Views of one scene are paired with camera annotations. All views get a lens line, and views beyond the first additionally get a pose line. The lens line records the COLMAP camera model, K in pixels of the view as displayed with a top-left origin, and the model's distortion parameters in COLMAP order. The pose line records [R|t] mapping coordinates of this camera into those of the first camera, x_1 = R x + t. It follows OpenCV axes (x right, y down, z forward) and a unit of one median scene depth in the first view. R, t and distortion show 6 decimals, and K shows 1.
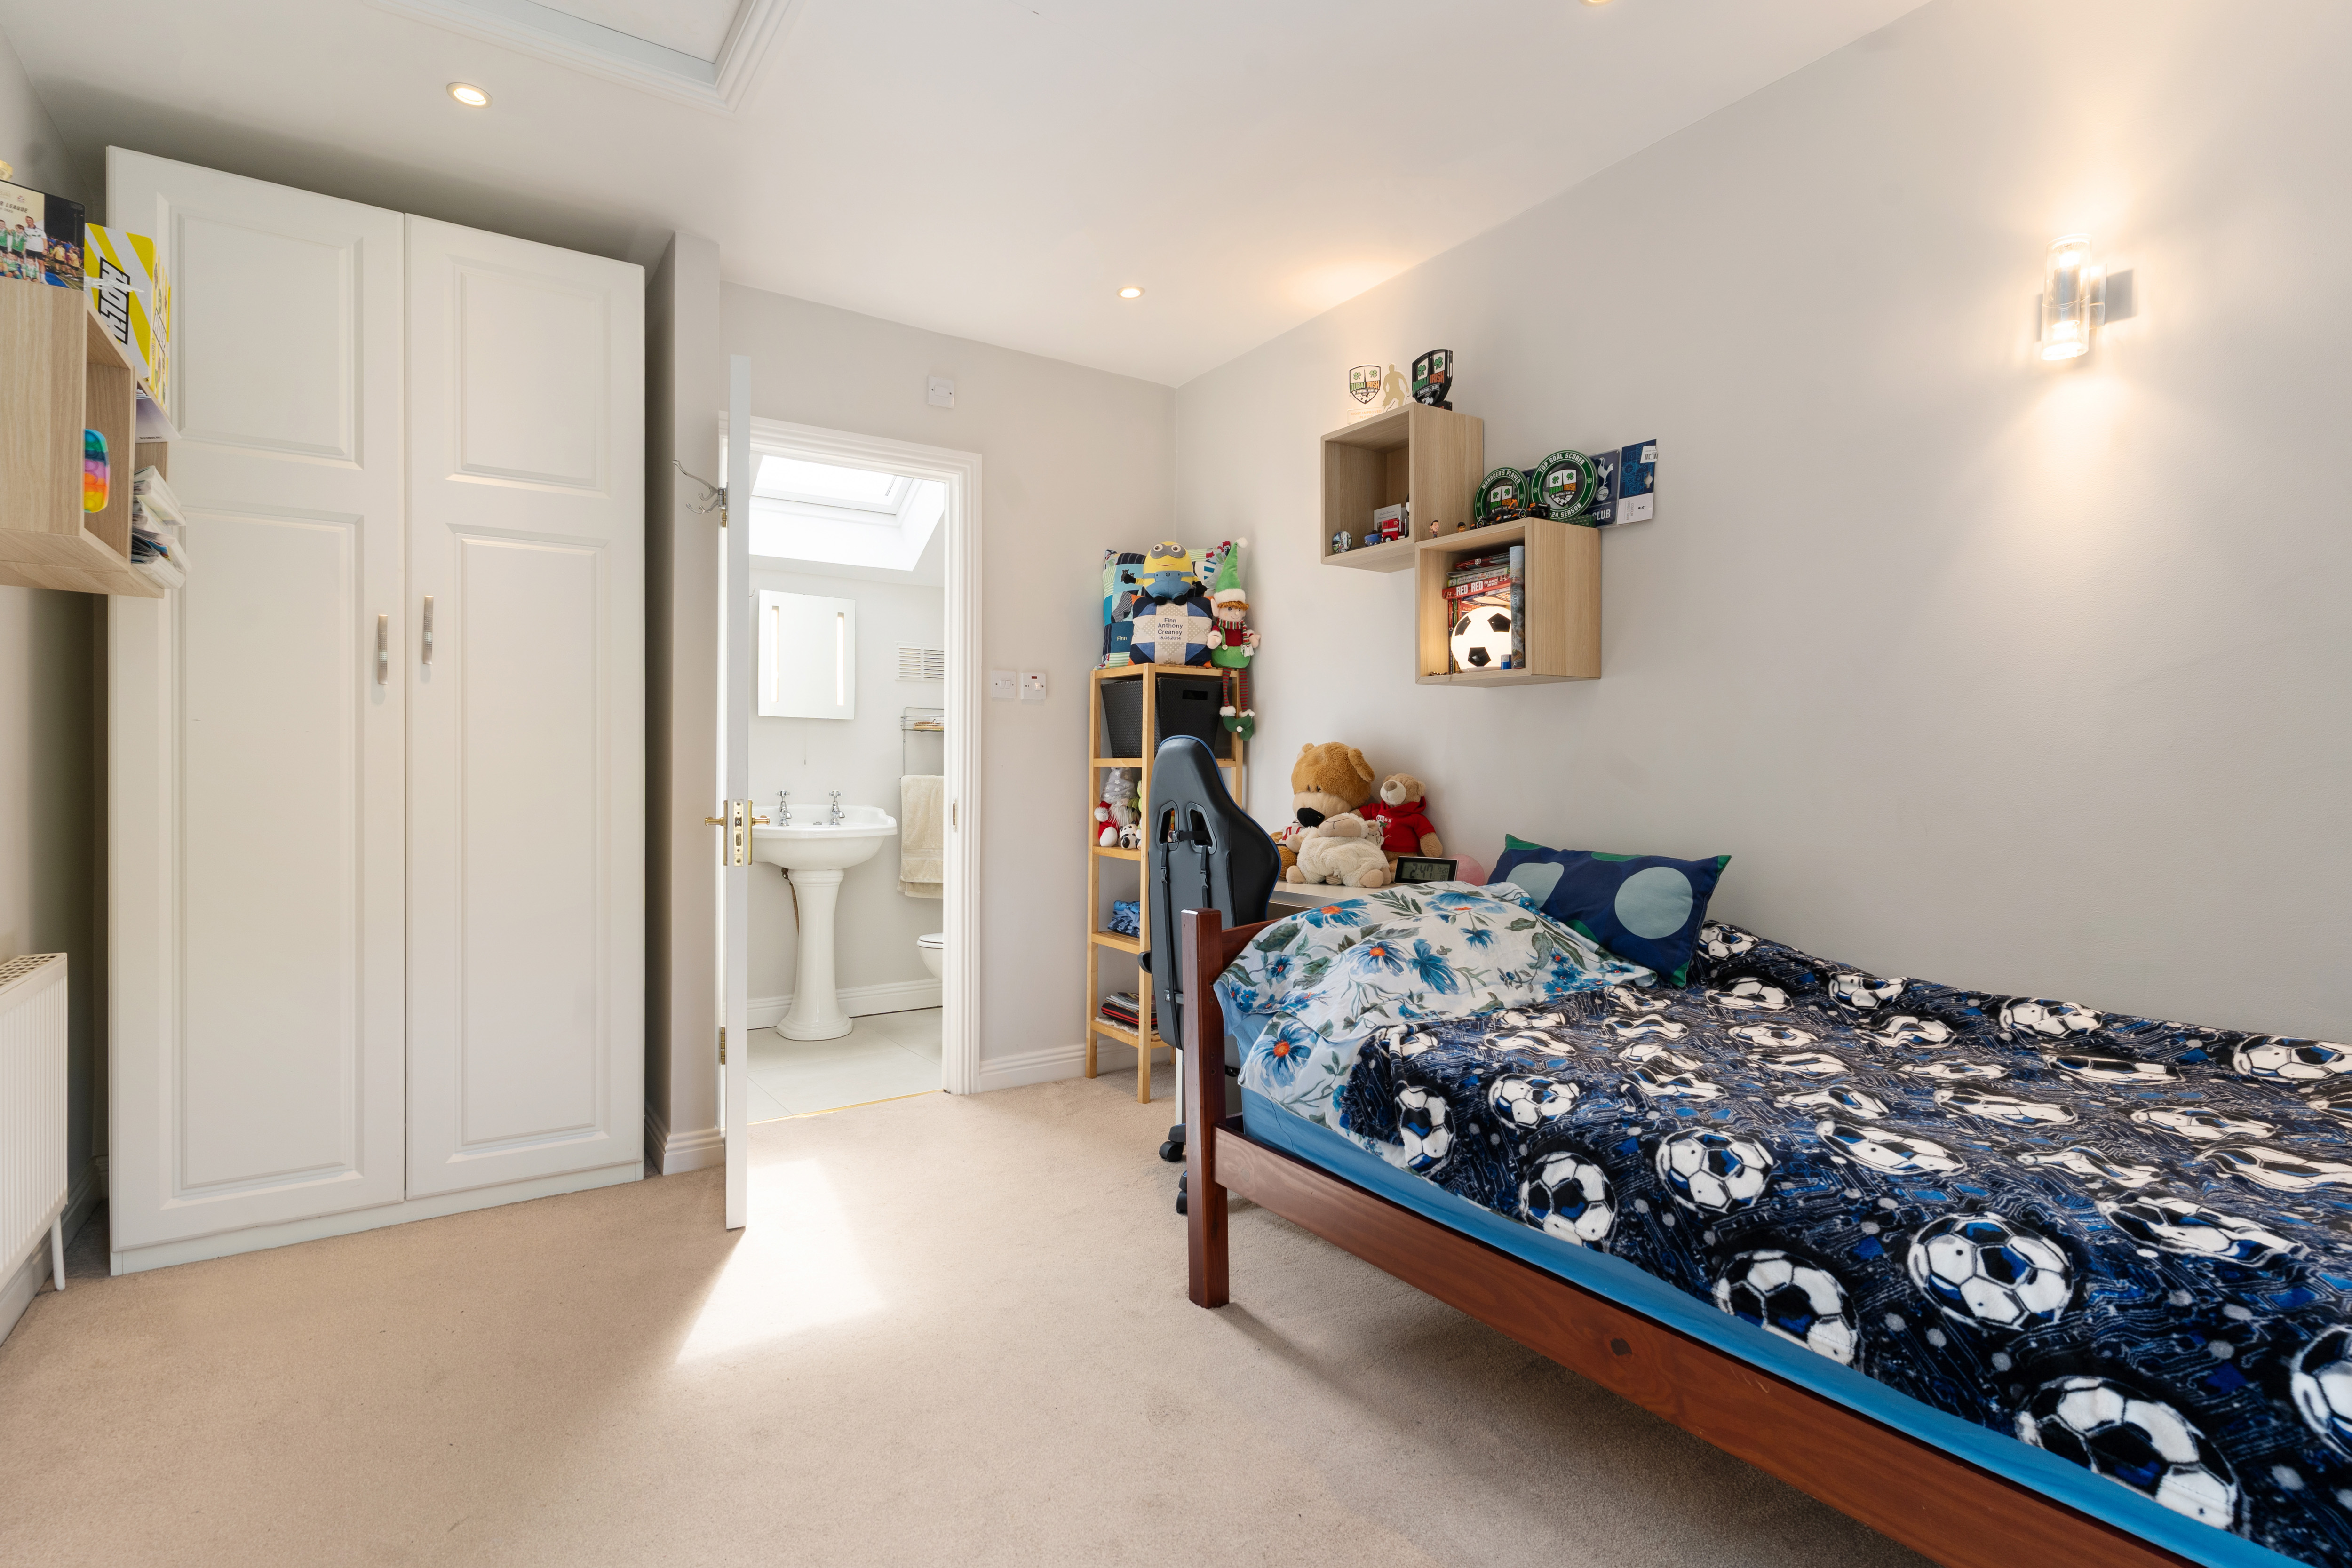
lens RADIAL K [[1123.3, 0, 1173.3], [0, 1123.3, 778.0], [0, 0, 1]] dist [0.005273, 0.000421]
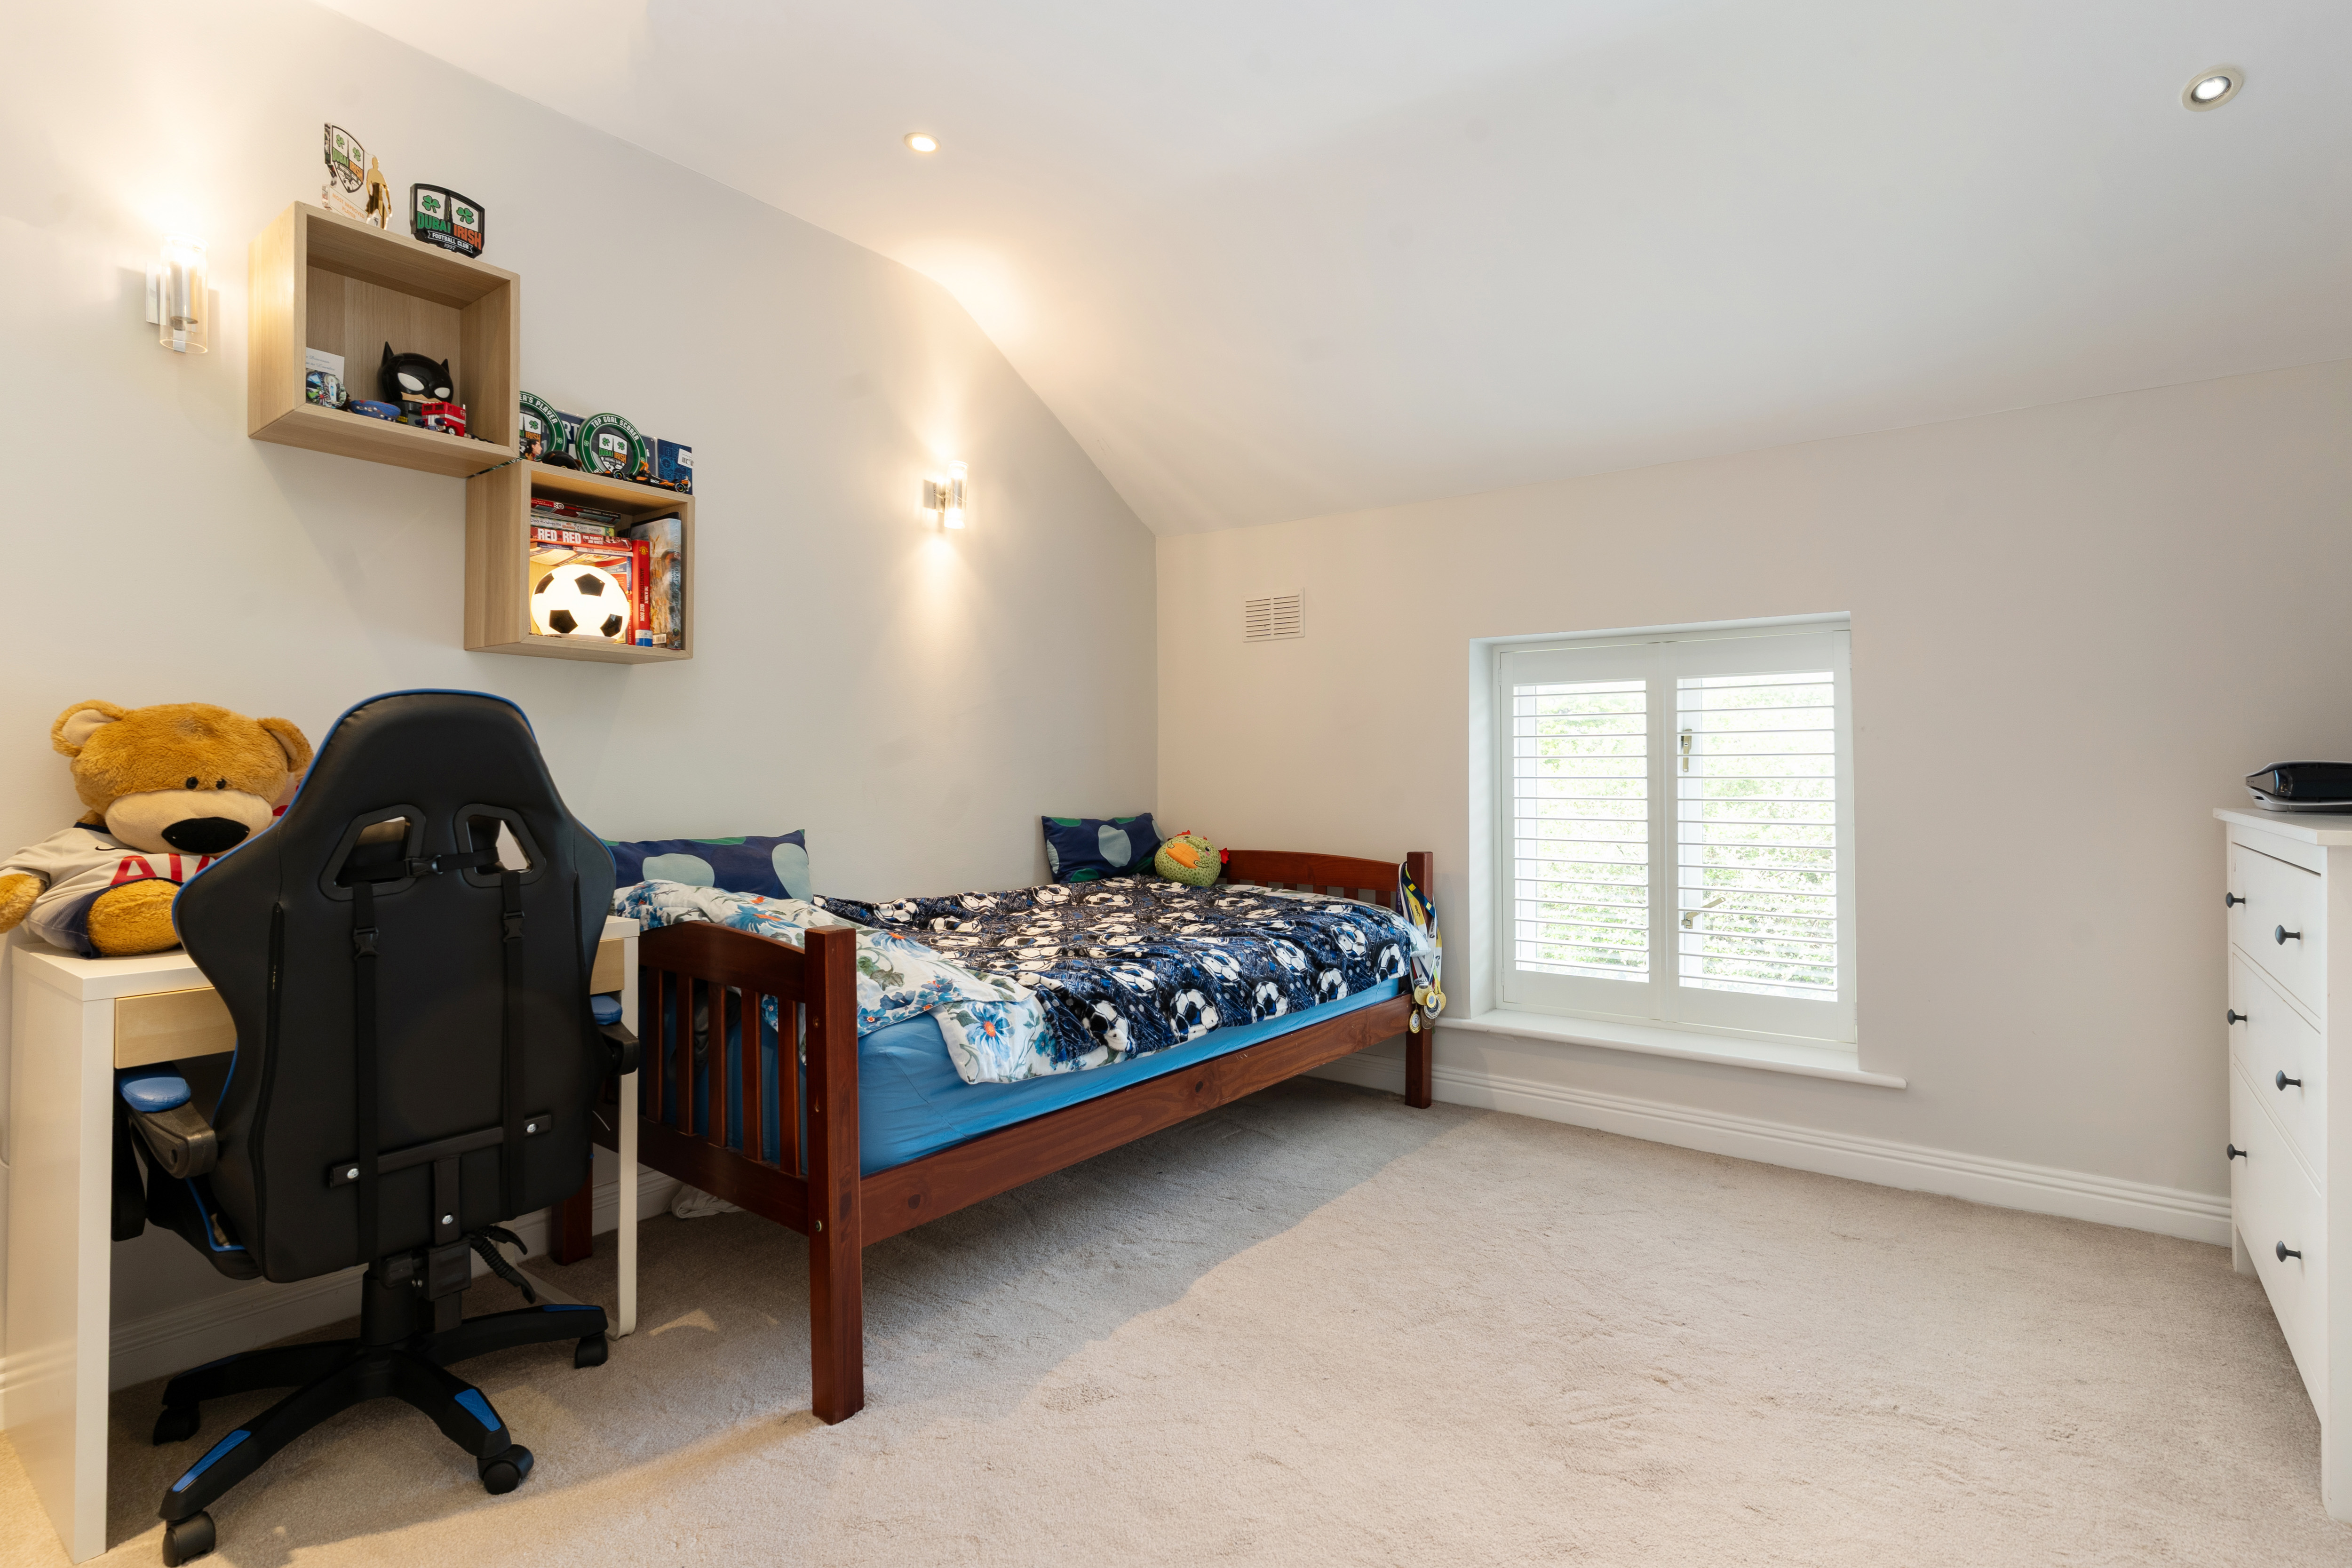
lens RADIAL K [[1123.3, 0, 1173.2], [0, 1123.3, 771.0], [0, 0, 1]] dist [0.005273, 0.000421]
pose [[-0.311483, -0.002304, 0.950249, -0.724164], [0.002390, 0.999992, 0.003208, 0.001793], [-0.950249, 0.003271, -0.311475, 0.903791]]
